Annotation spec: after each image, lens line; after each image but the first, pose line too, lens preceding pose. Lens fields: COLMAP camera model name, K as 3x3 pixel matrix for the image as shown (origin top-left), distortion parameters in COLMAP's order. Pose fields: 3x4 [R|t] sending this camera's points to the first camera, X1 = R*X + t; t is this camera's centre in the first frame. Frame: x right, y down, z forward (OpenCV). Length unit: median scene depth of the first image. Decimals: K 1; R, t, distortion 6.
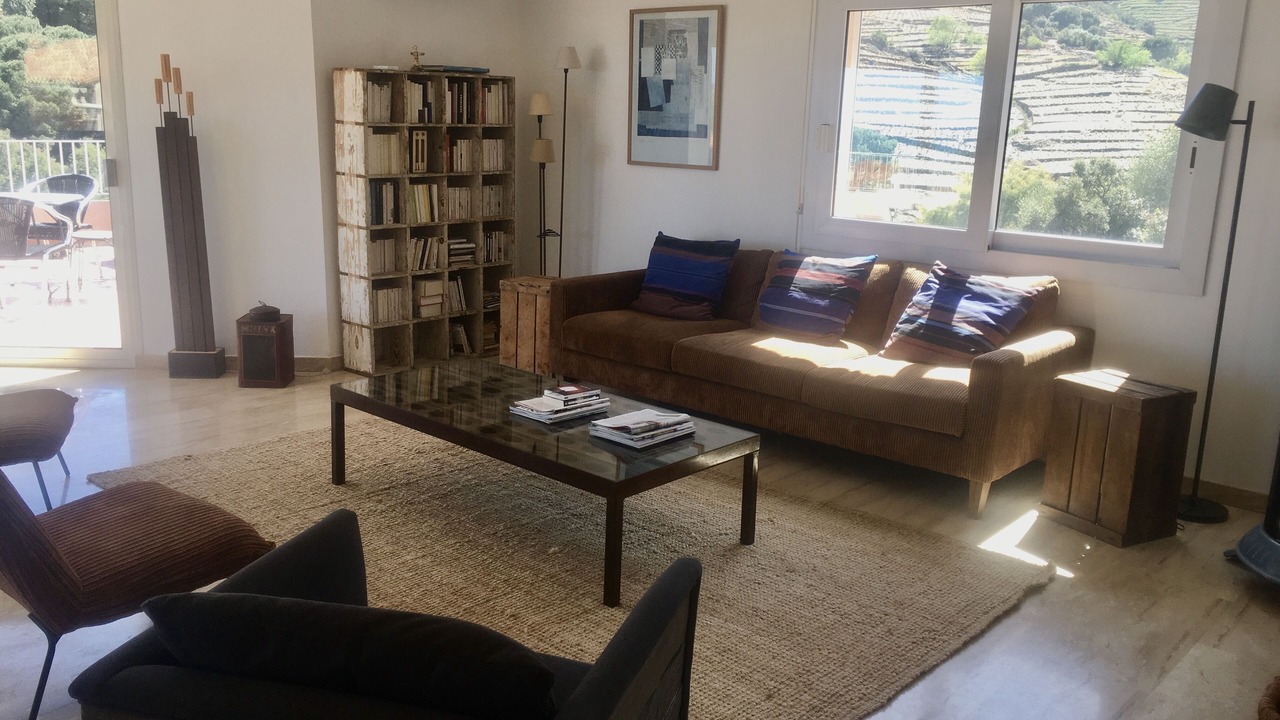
lens RADIAL K [[1017.2, 0, 639.8], [0, 1017.2, 361.9], [0, 0, 1]] dist [0.024809, -0.016269]
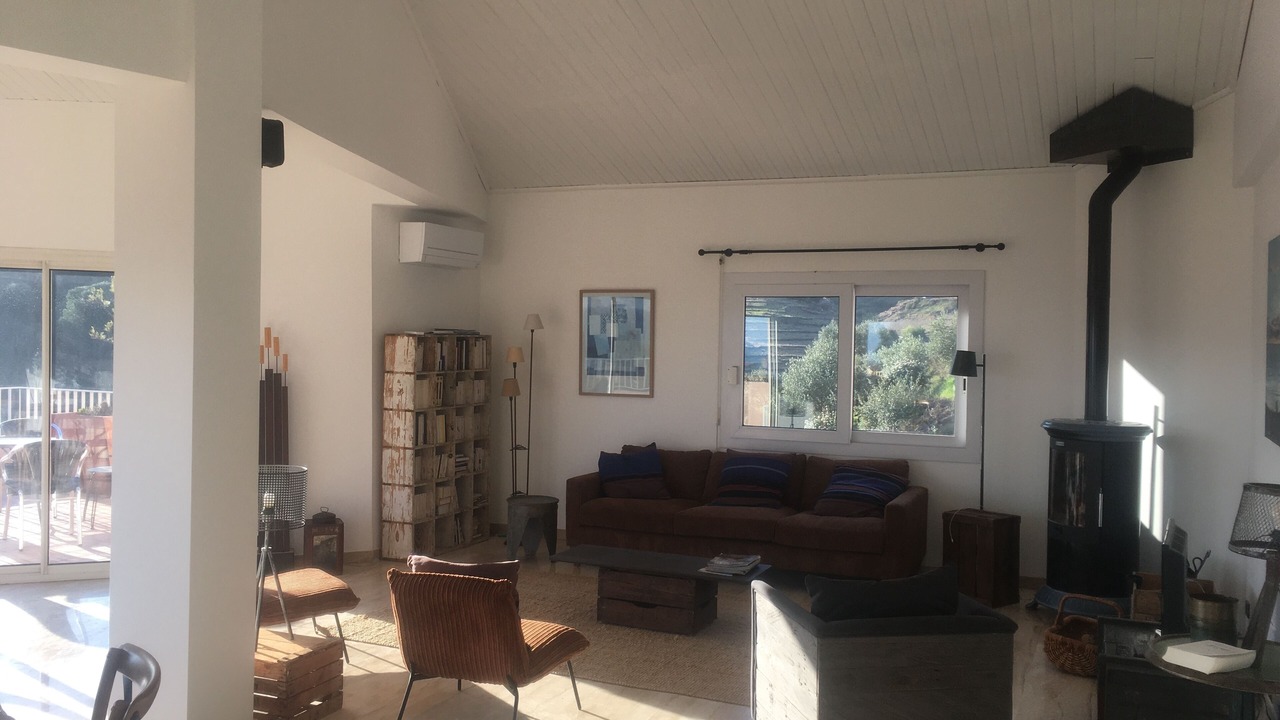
lens RADIAL K [[1017.2, 0, 638.9], [0, 1017.2, 357.5], [0, 0, 1]] dist [0.024809, -0.016269]
pose [[0.958016, -0.019705, 0.286038, -0.350931], [0.079413, 0.976842, -0.198680, 0.040947], [-0.275499, 0.213054, 0.937395, -0.357728]]
